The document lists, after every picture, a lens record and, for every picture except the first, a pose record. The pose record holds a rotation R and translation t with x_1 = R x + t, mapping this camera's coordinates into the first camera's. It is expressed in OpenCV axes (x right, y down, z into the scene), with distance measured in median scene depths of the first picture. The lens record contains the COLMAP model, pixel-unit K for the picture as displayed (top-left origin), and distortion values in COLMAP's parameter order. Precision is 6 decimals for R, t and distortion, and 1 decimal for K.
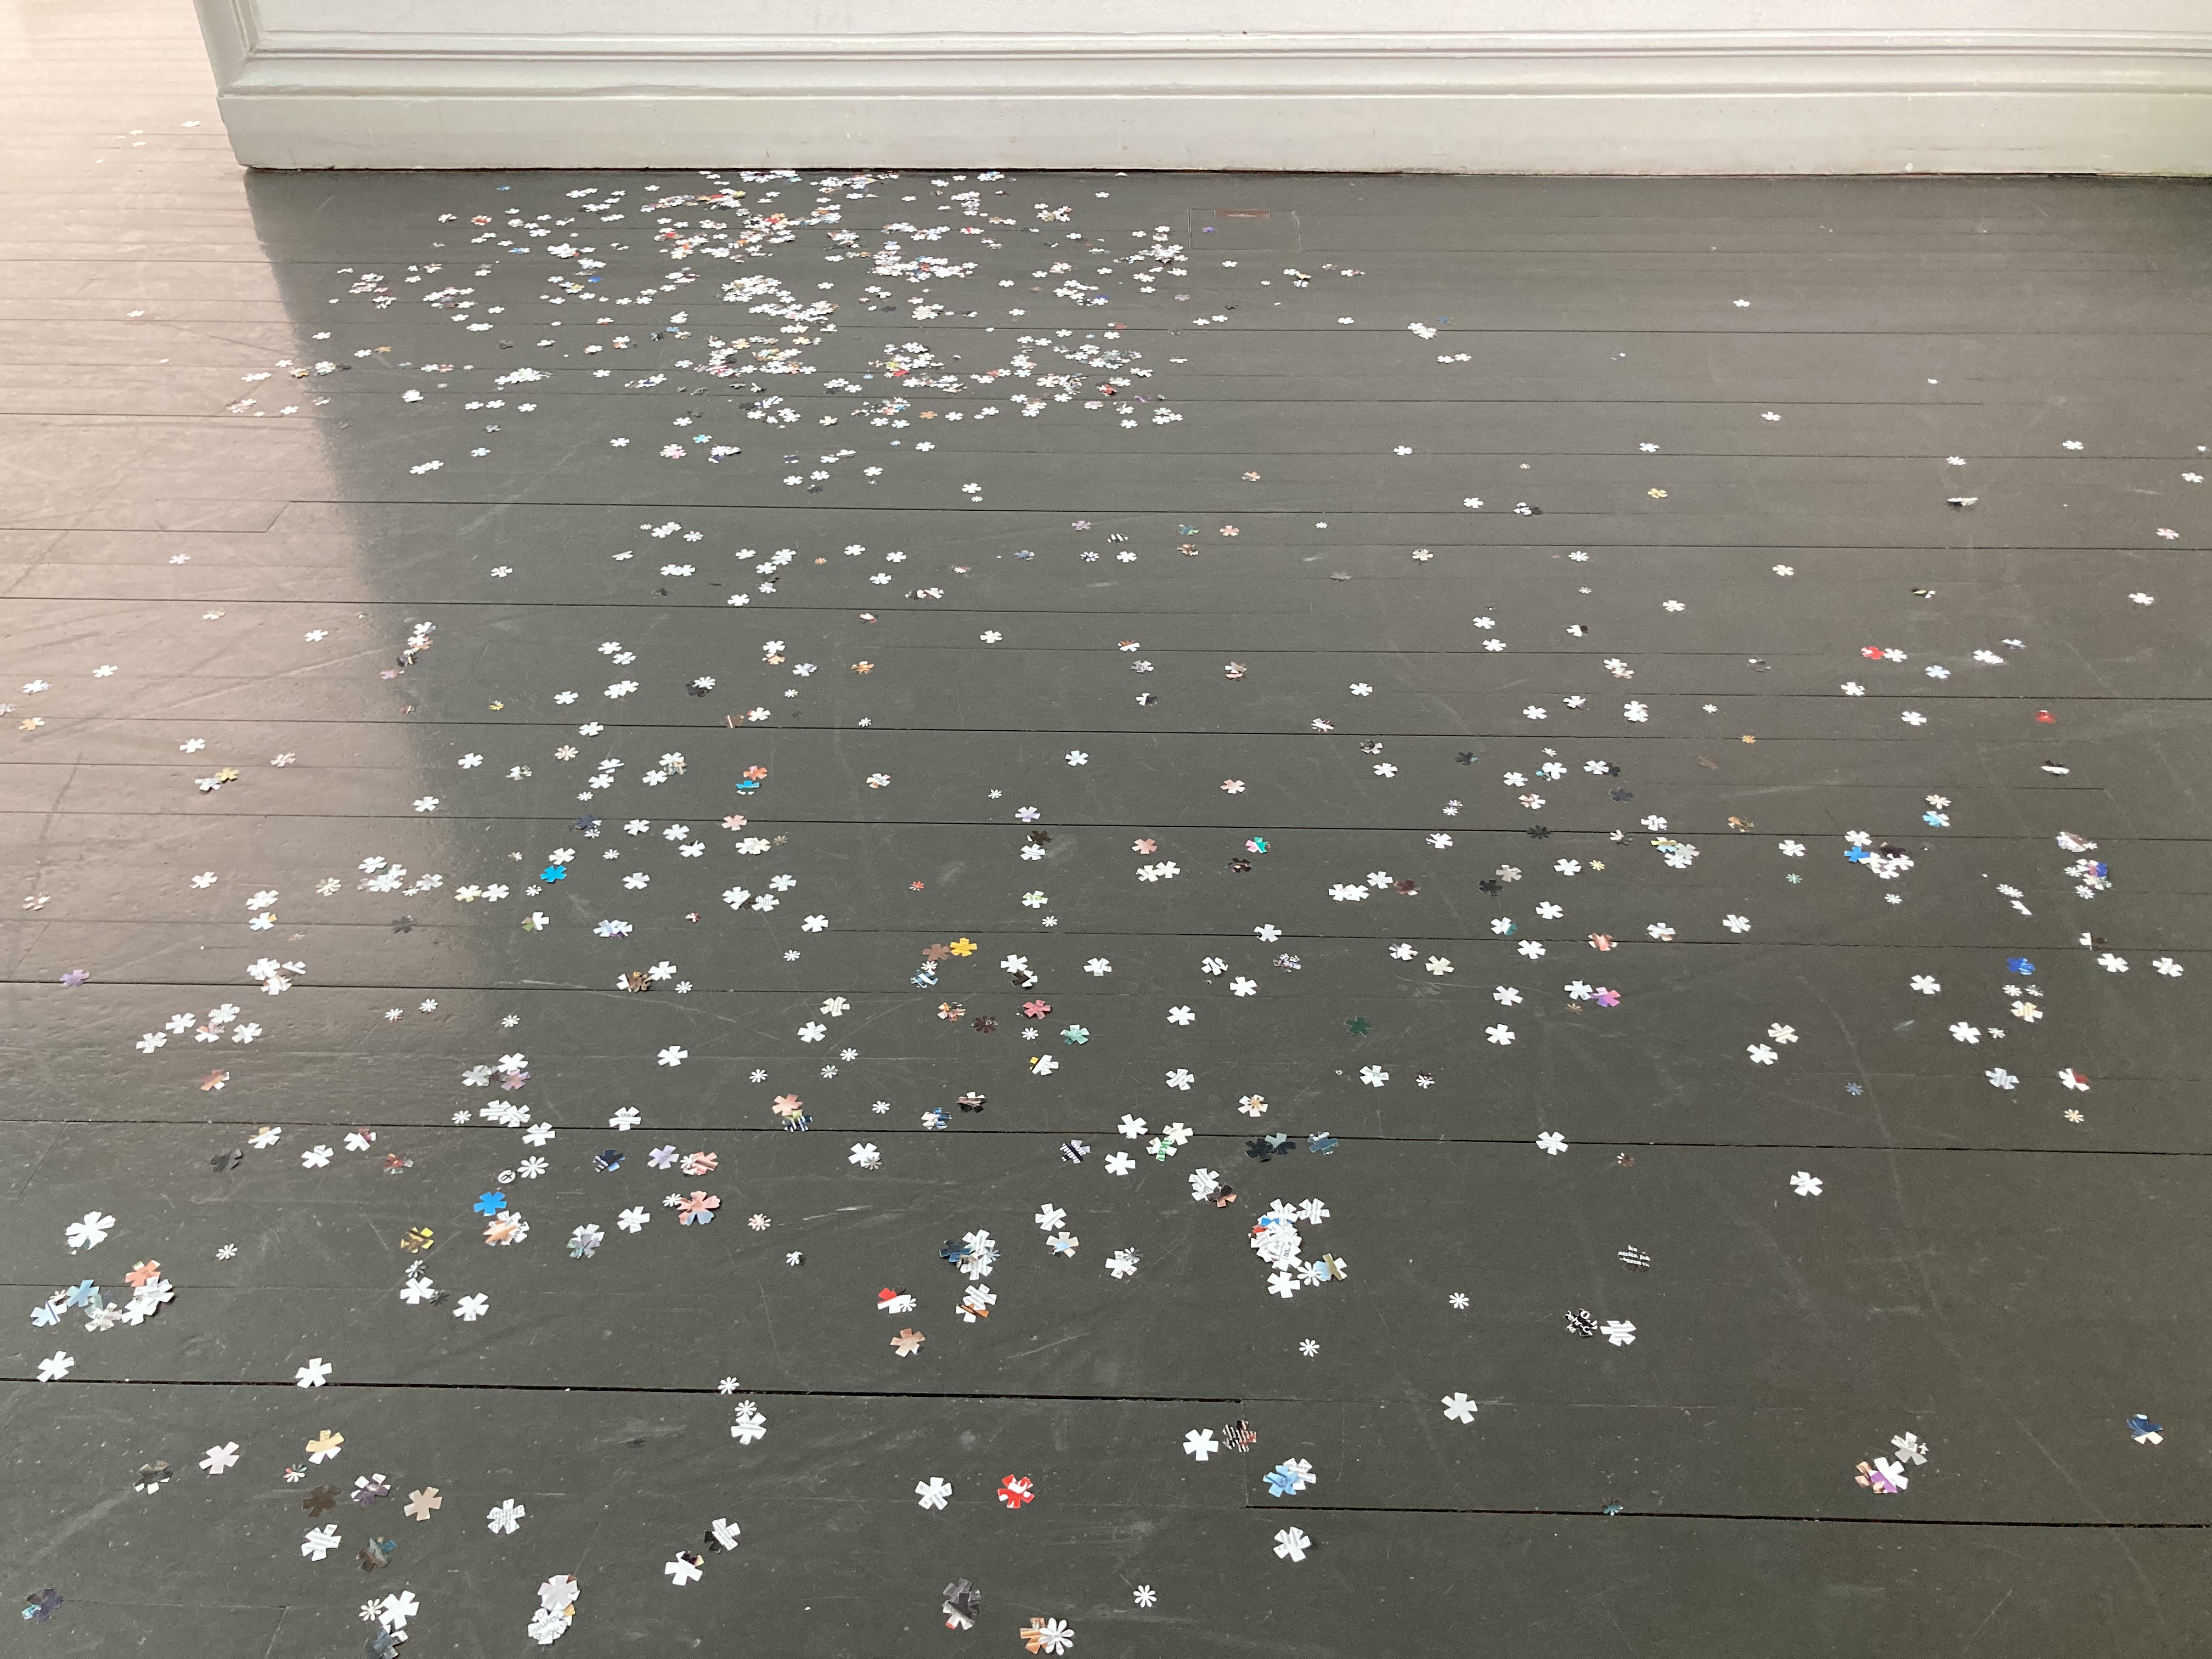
lens RADIAL K [[1786.0, 0, 1108.6], [0, 1786.0, 832.7], [0, 0, 1]] dist [0.007878, 0.001580]
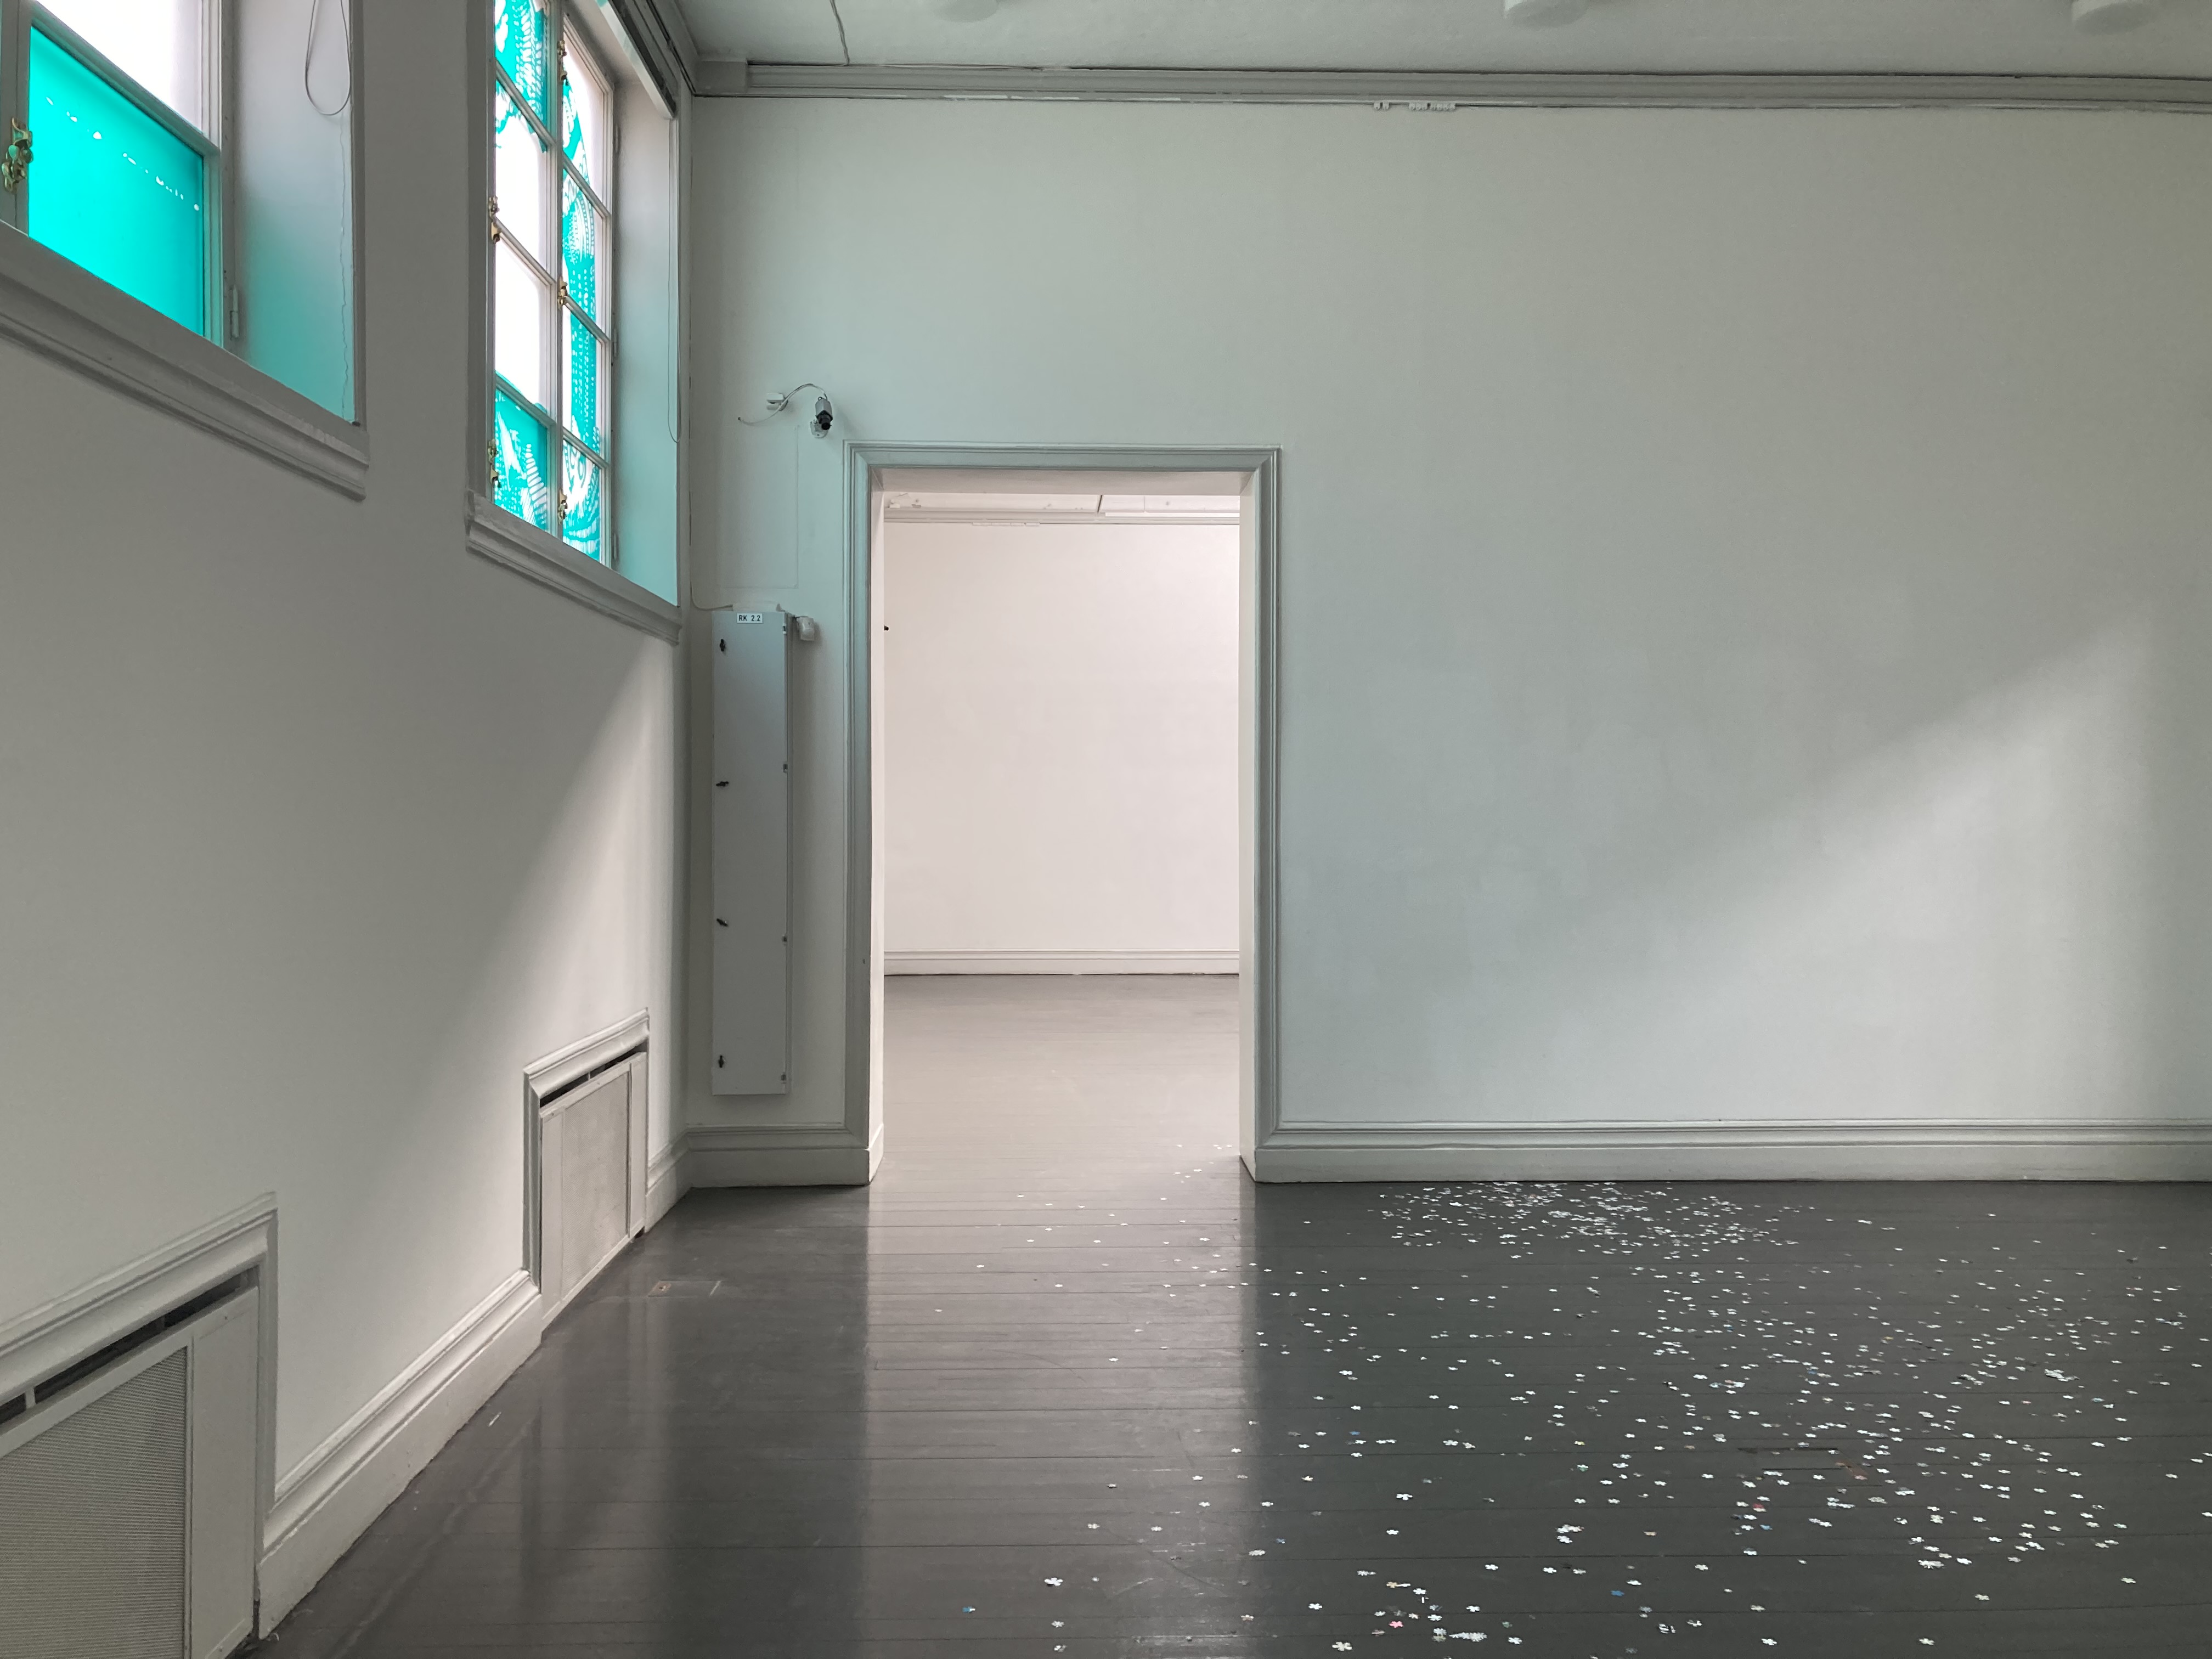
lens RADIAL K [[1786.0, 0, 1104.7], [0, 1786.0, 828.7], [0, 0, 1]] dist [0.007878, 0.001580]
pose [[0.998948, 0.004042, 0.045670, -1.647703], [0.025030, 0.786495, -0.617089, 1.299378], [-0.038413, 0.617584, 0.785567, -1.973804]]
